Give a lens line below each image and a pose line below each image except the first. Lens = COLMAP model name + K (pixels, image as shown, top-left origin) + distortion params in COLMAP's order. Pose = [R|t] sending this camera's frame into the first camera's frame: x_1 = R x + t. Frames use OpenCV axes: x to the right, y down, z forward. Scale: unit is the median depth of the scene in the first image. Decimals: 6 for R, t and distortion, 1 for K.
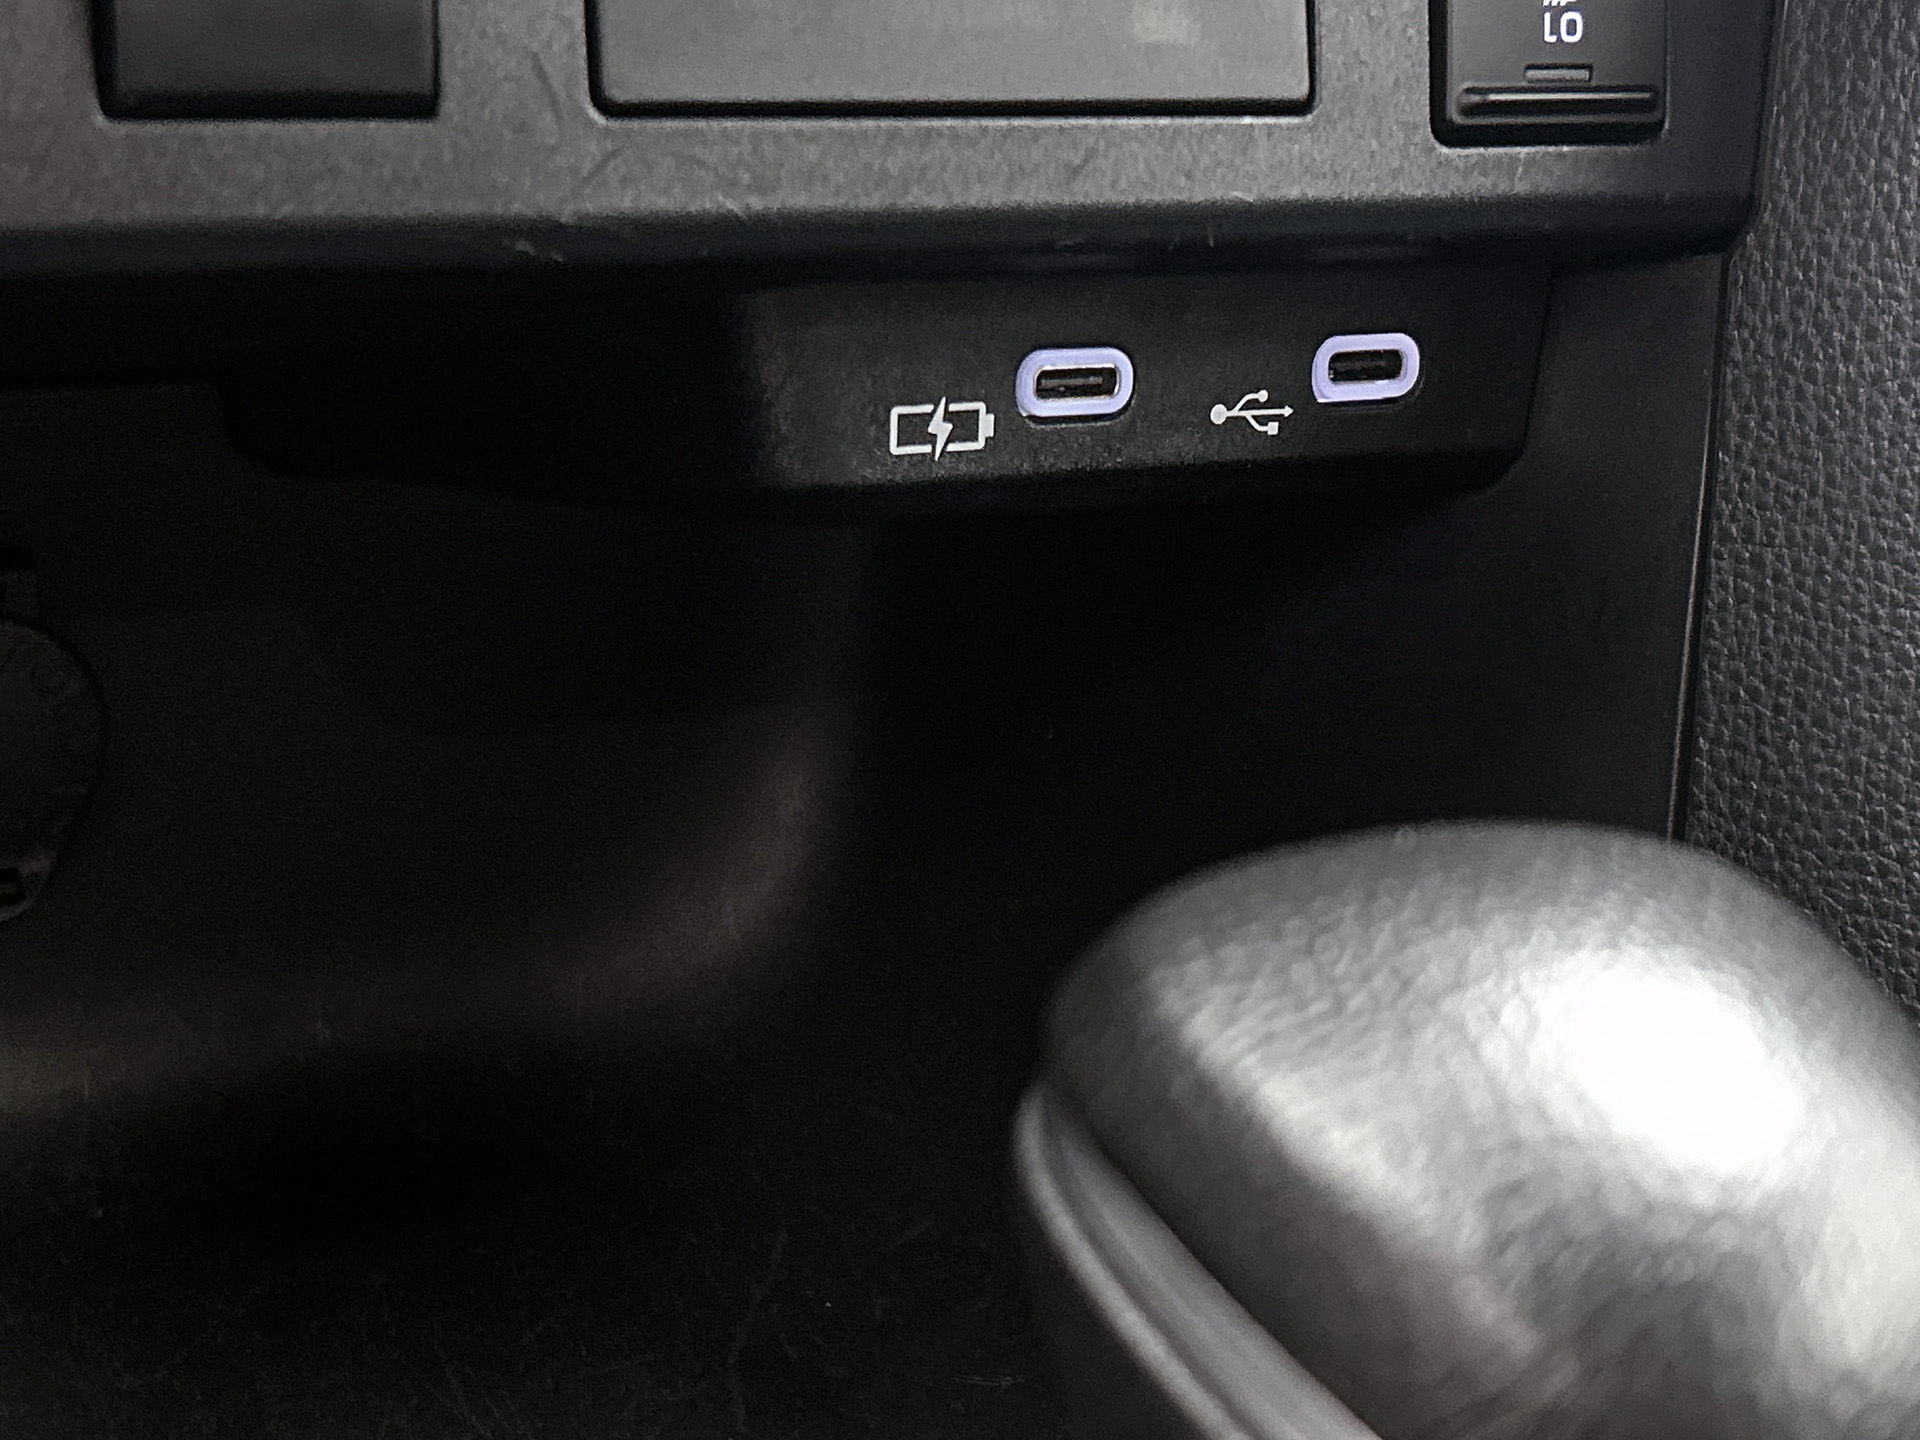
lens RADIAL K [[3199.1, 0, 956.6], [0, 3199.1, 730.1], [0, 0, 1]] dist [0.089237, -0.113667]
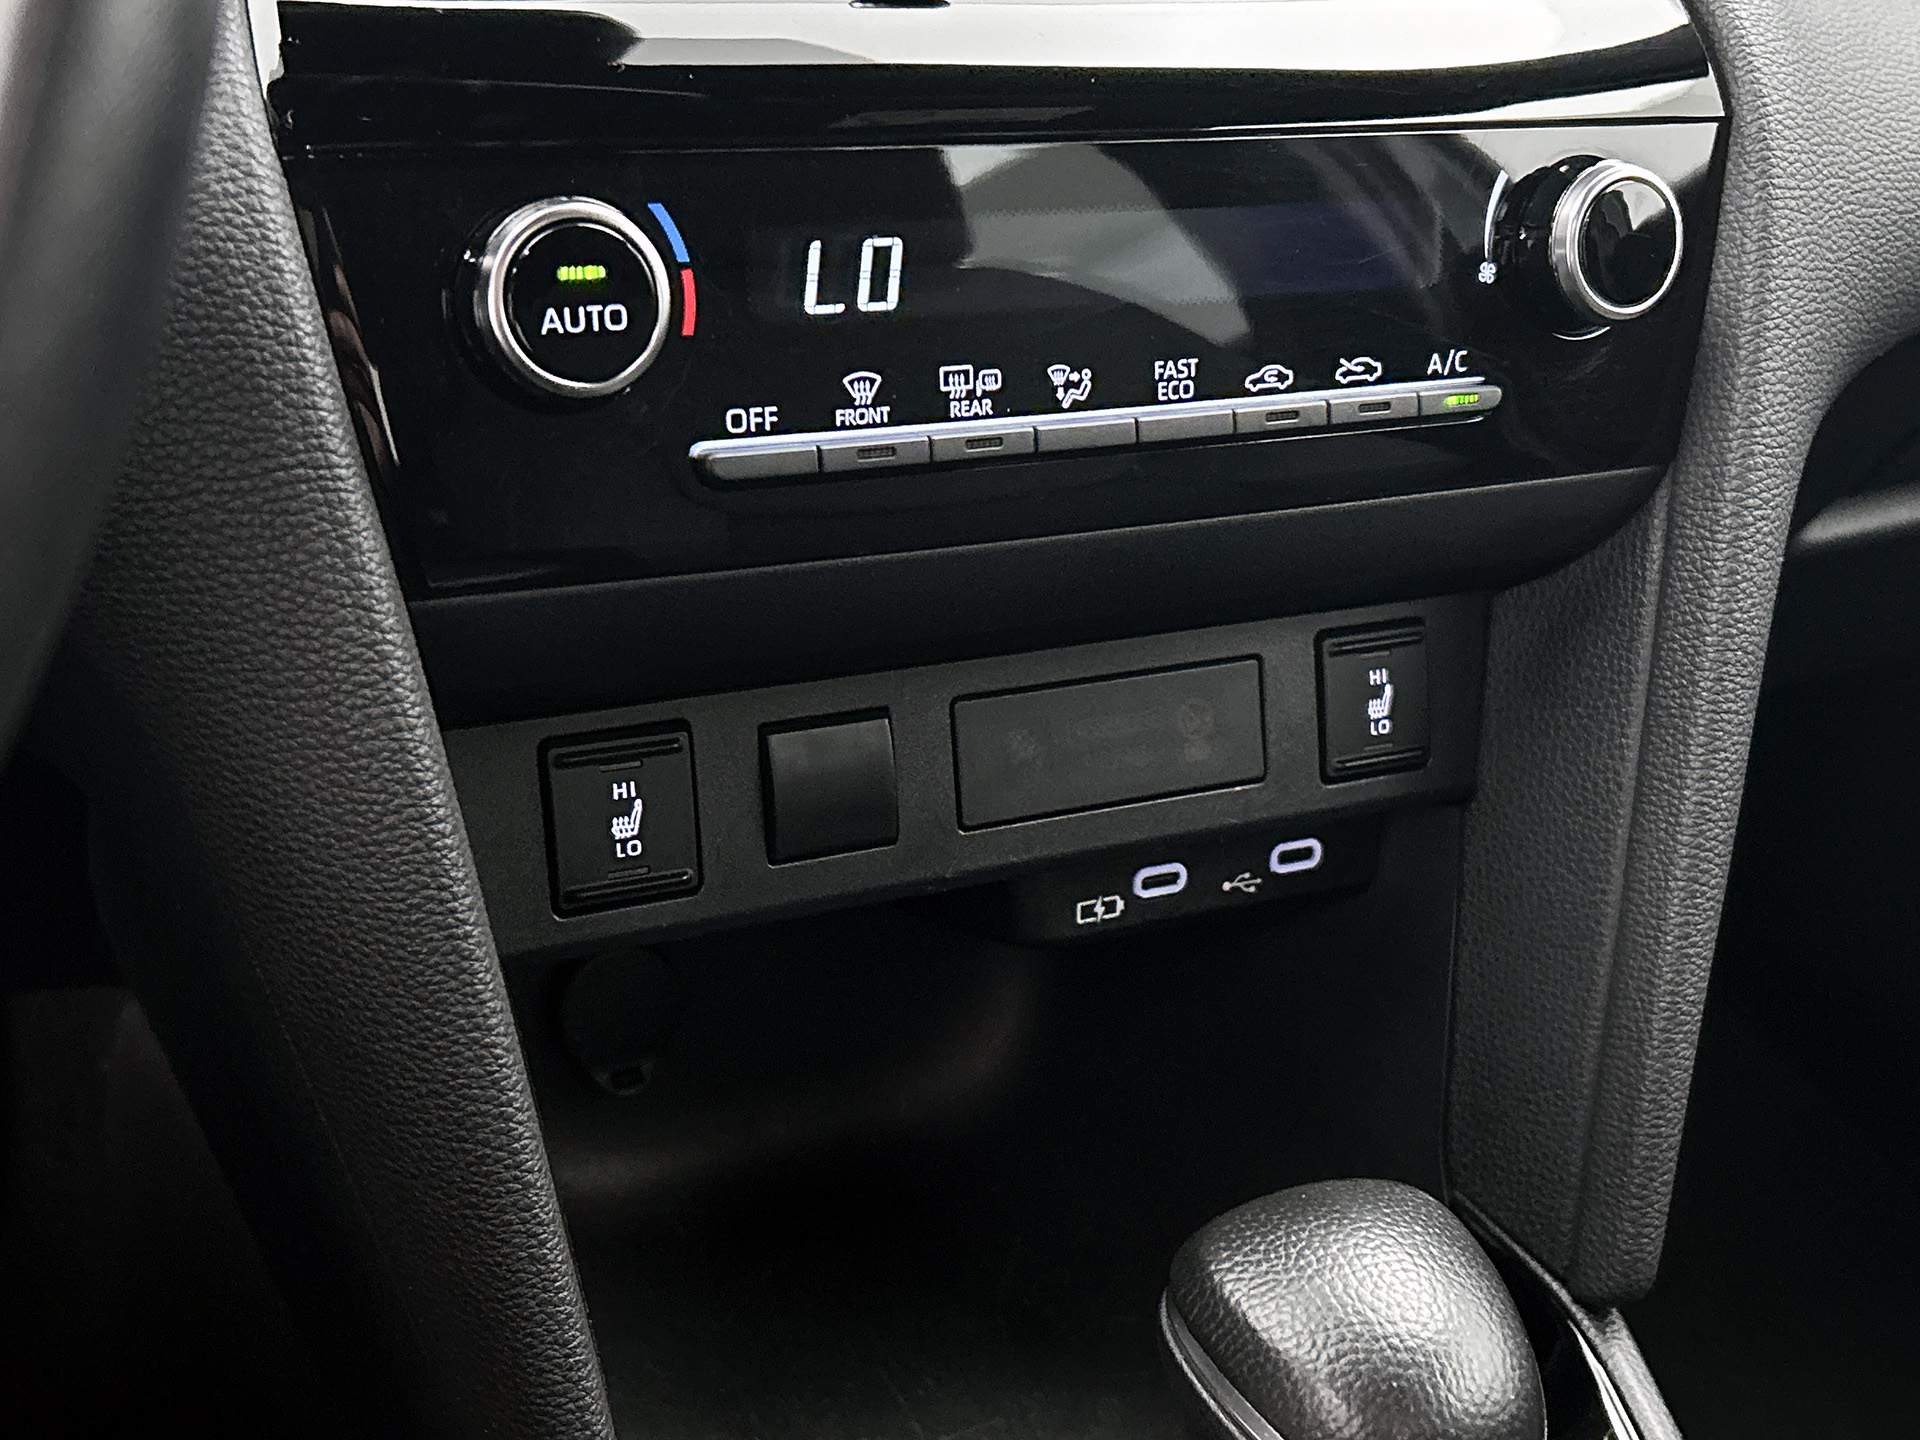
lens RADIAL K [[2390.5, 0, 960.0], [0, 2390.5, 720.0], [0, 0, 1]] dist [0.122206, -0.370001]
pose [[0.999322, -0.021829, -0.029643, -0.048488], [0.022725, 0.999285, 0.030223, -0.272104], [0.028962, -0.030876, 0.999104, -0.626333]]
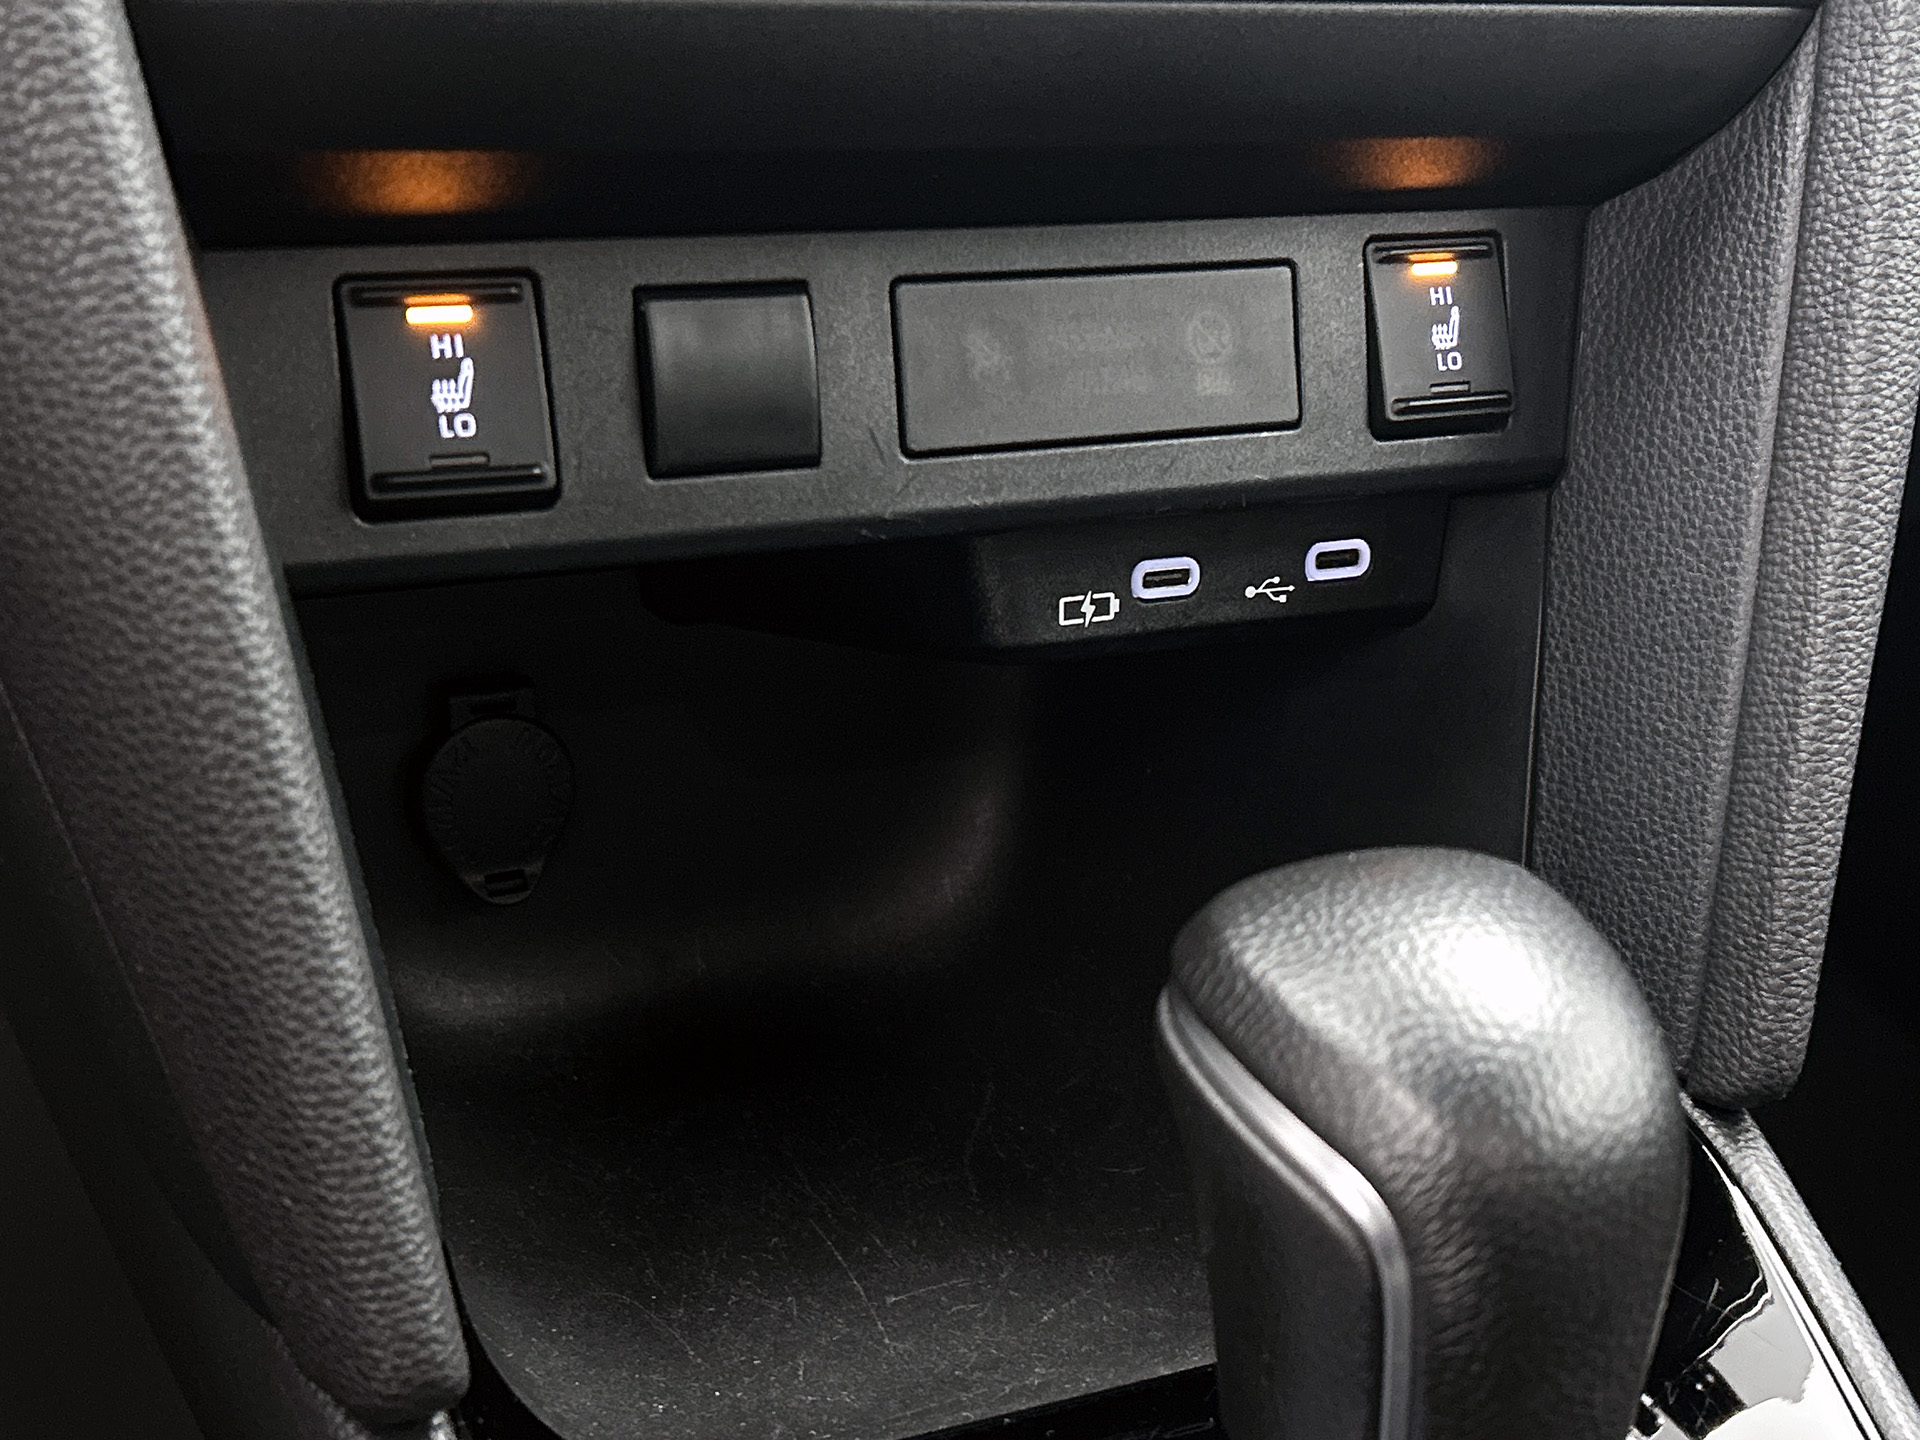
lens RADIAL K [[2536.1, 0, 960.0], [0, 2536.1, 720.0], [0, 0, 1]] dist [0.123538, -0.398921]
pose [[0.999237, -0.021197, -0.032817, -0.030015], [0.021224, 0.999775, 0.000477, -0.036183], [0.032799, -0.001173, 0.999461, -0.361372]]
